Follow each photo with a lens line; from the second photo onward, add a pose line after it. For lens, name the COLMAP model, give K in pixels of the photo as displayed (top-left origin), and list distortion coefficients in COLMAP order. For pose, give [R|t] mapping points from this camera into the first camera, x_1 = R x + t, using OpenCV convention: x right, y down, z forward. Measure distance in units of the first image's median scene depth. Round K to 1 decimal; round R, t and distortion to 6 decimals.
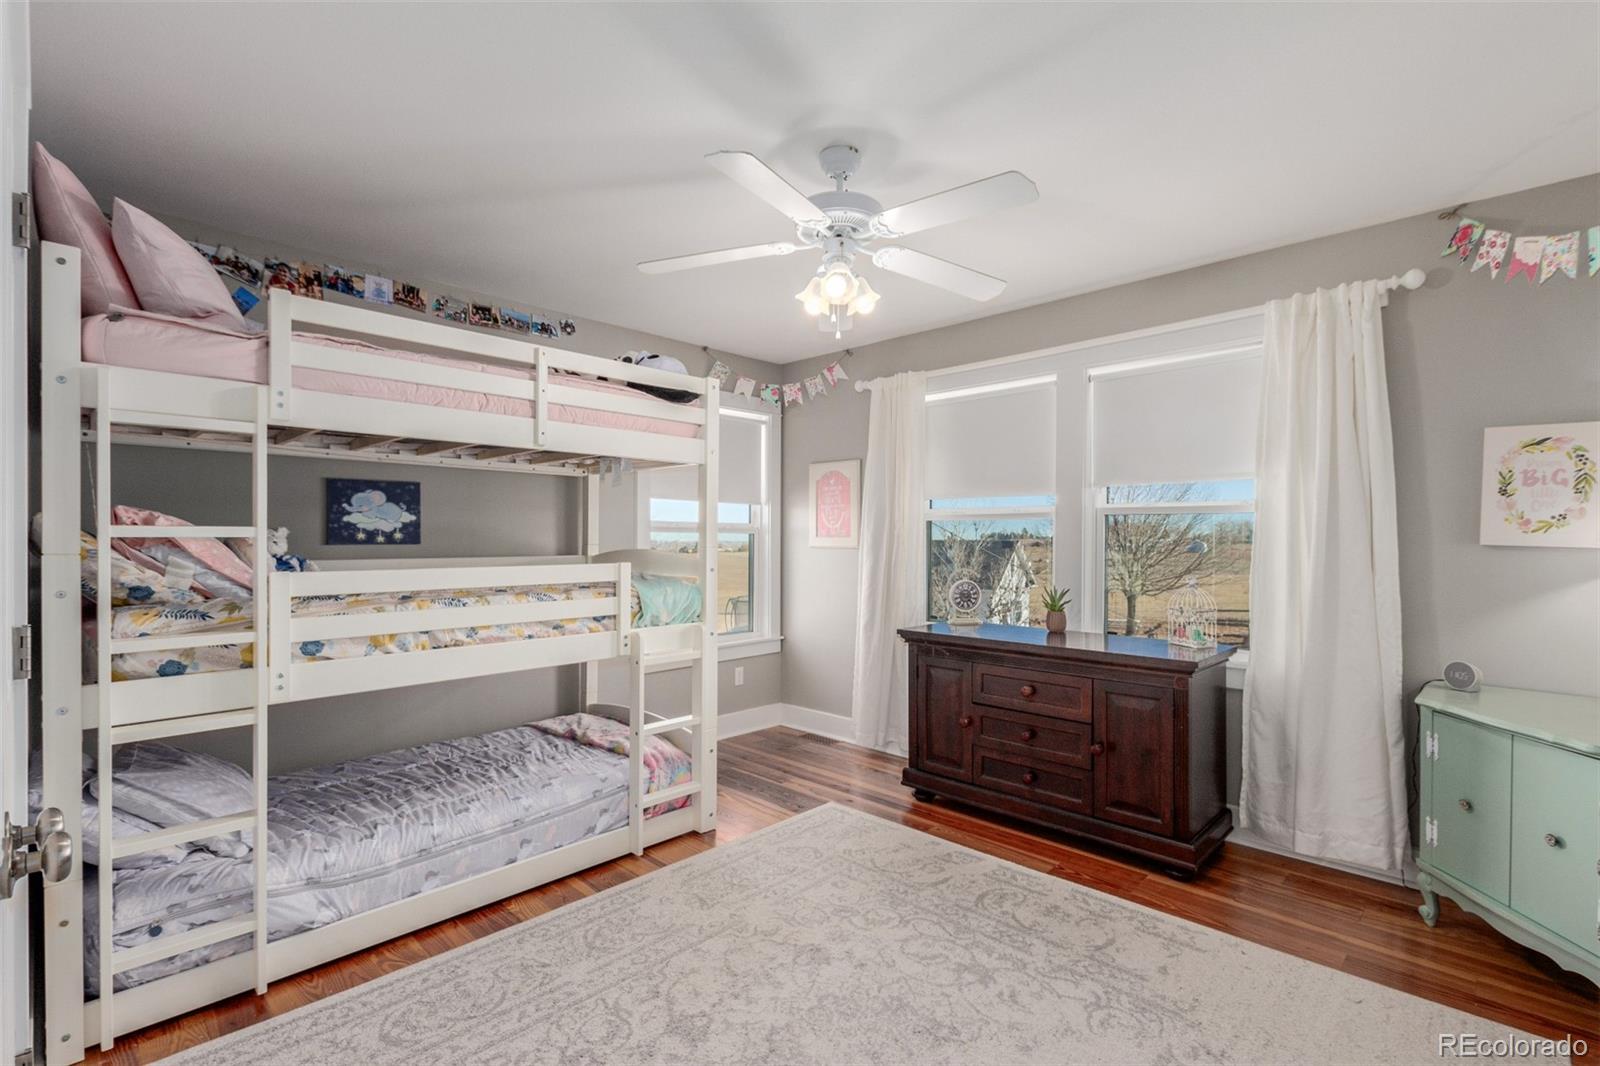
lens RADIAL K [[722.9, 0, 808.7], [0, 722.9, 541.5], [0, 0, 1]] dist [0.001708, 0.000162]
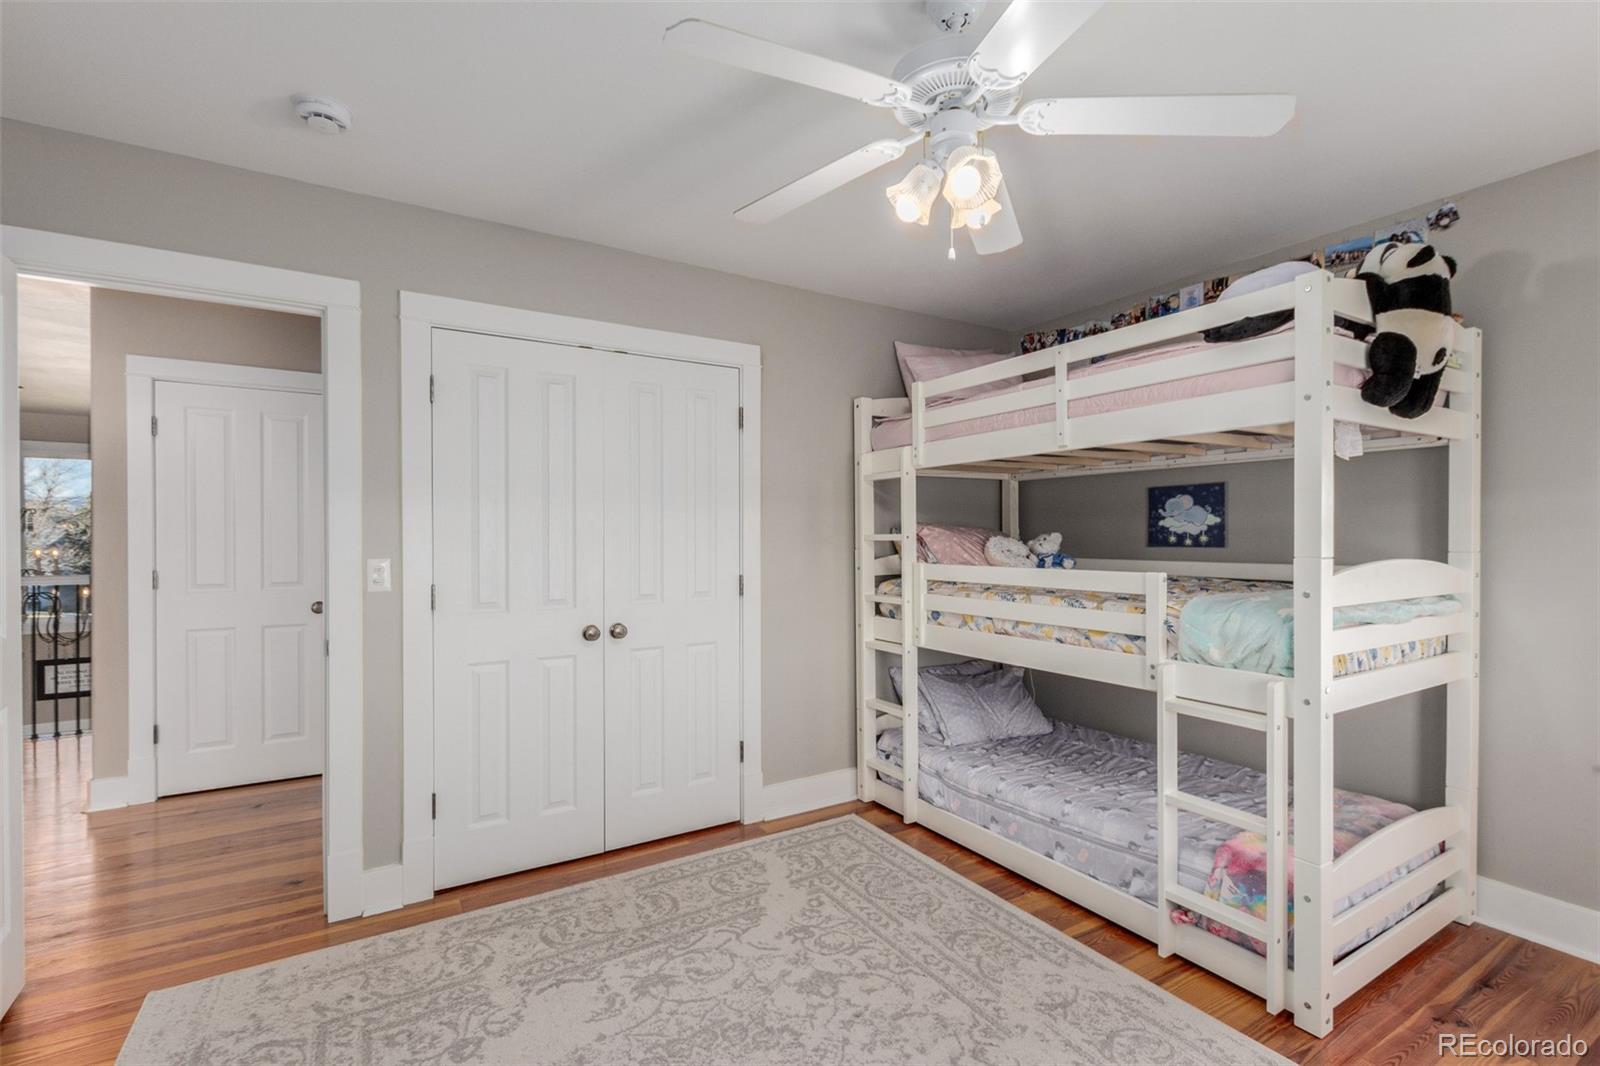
lens RADIAL K [[722.9, 0, 808.7], [0, 722.9, 541.5], [0, 0, 1]] dist [0.001708, 0.000162]
pose [[-0.246085, 0.002290, -0.969246, 0.621910], [-0.004263, 0.999985, 0.003445, -0.006116], [0.969239, 0.004980, -0.246072, 0.855244]]
